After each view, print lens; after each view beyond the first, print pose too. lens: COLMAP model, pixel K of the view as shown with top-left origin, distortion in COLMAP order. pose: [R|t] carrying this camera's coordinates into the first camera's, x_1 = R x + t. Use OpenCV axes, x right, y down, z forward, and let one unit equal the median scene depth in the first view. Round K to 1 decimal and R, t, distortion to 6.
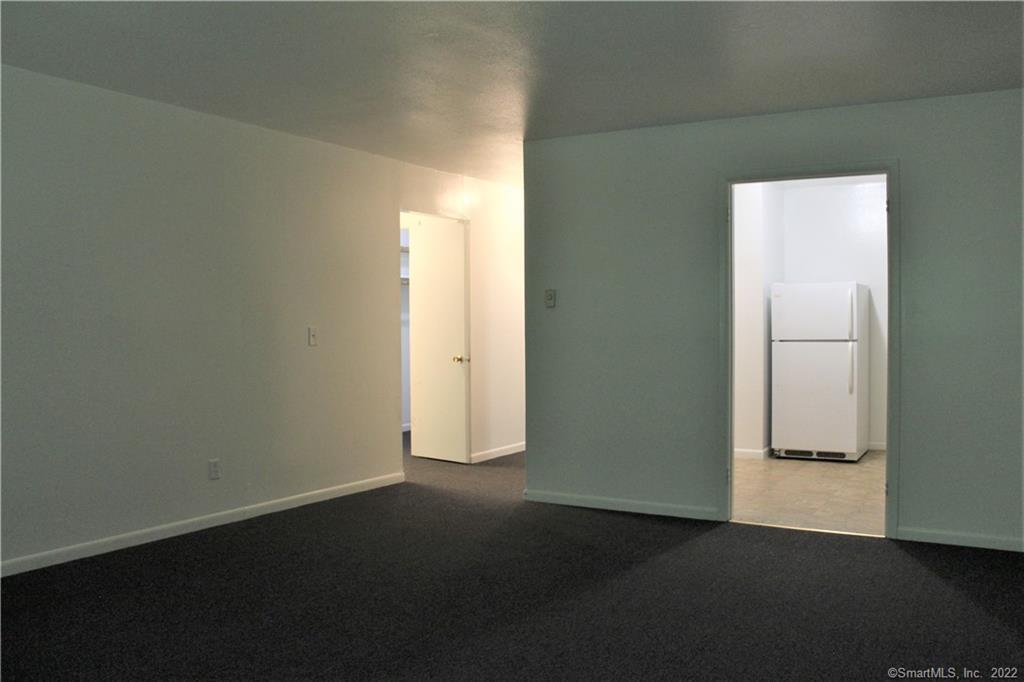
lens RADIAL K [[886.6, 0, 509.4], [0, 886.6, 338.6], [0, 0, 1]] dist [-0.098170, -0.002656]
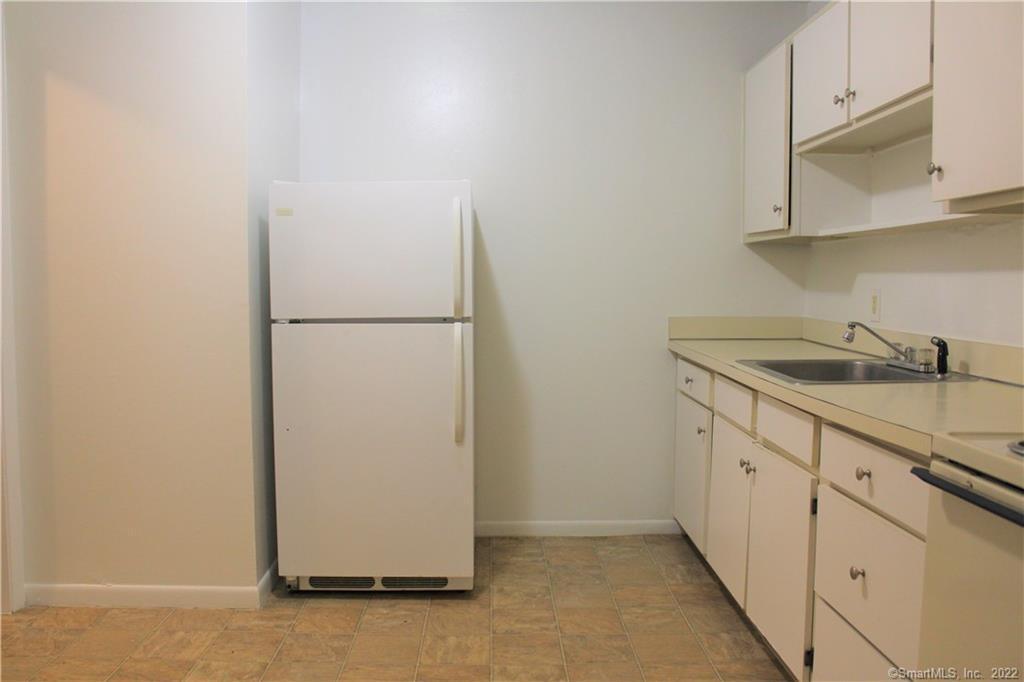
lens RADIAL K [[886.6, 0, 509.4], [0, 886.6, 342.0], [0, 0, 1]] dist [-0.098170, -0.002656]
pose [[0.849243, -0.030258, 0.527134, 0.177672], [0.008939, 0.999037, 0.042944, -0.005097], [-0.527926, -0.031758, 0.848696, 0.597512]]
